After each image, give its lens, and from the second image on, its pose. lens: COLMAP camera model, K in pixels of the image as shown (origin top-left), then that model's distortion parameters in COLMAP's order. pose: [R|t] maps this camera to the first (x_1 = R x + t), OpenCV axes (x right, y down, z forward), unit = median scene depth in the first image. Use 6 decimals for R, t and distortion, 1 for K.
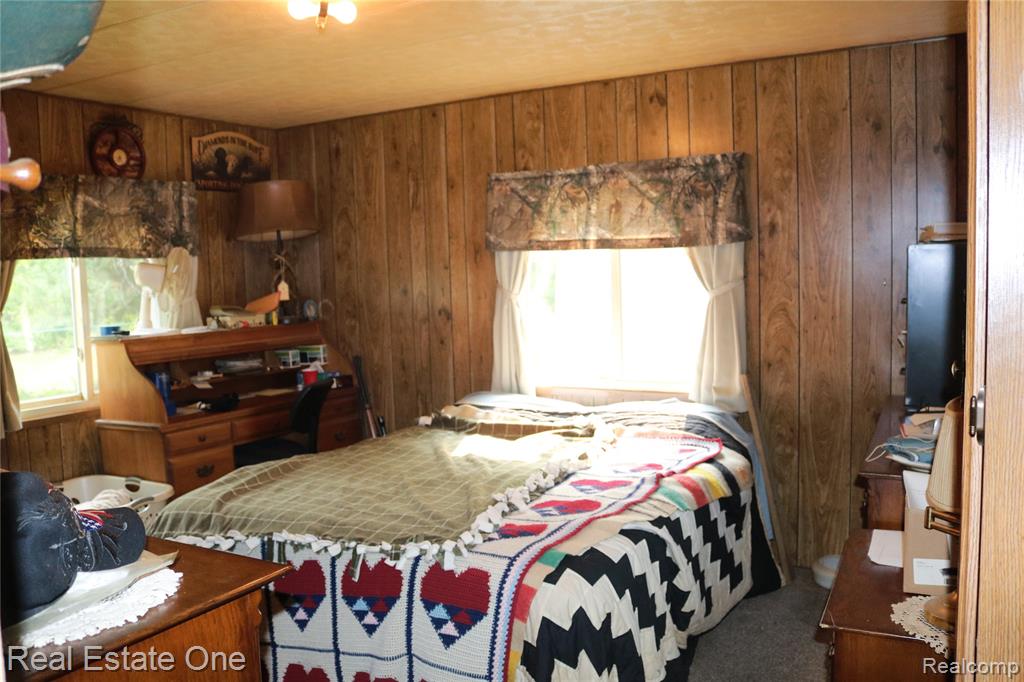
lens RADIAL K [[845.2, 0, 511.9], [0, 845.2, 337.3], [0, 0, 1]] dist [-0.156175, 0.122071]
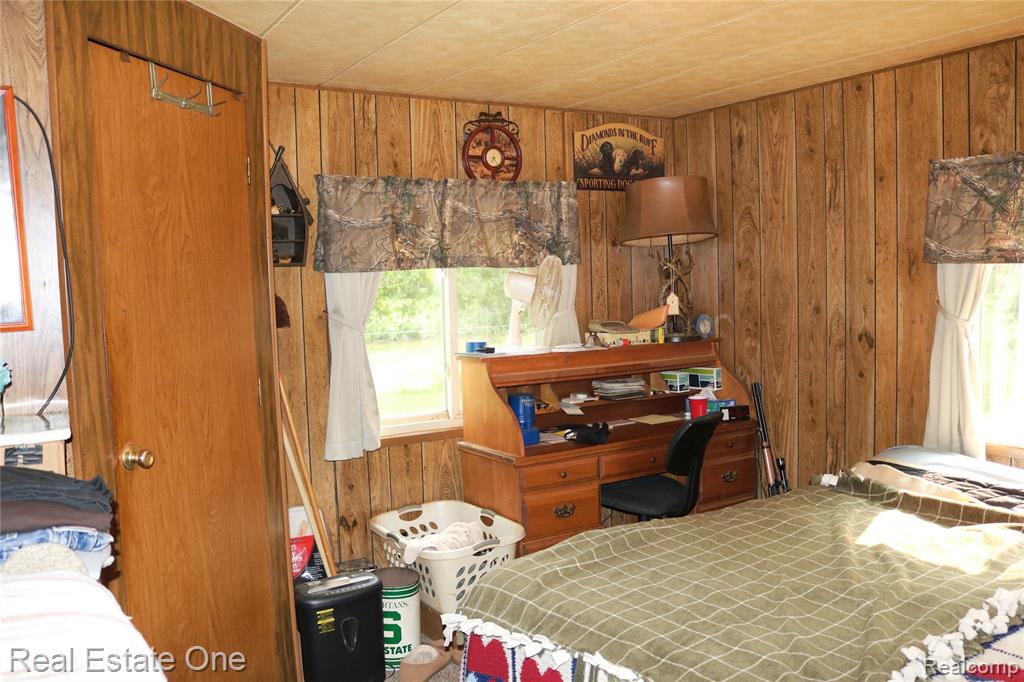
lens RADIAL K [[845.2, 0, 509.7], [0, 845.2, 342.7], [0, 0, 1]] dist [-0.156175, 0.122071]
pose [[0.873633, 0.044240, -0.484571, 0.003265], [-0.036470, 0.999010, 0.025456, -0.035703], [0.485217, -0.004566, 0.874382, 0.176192]]
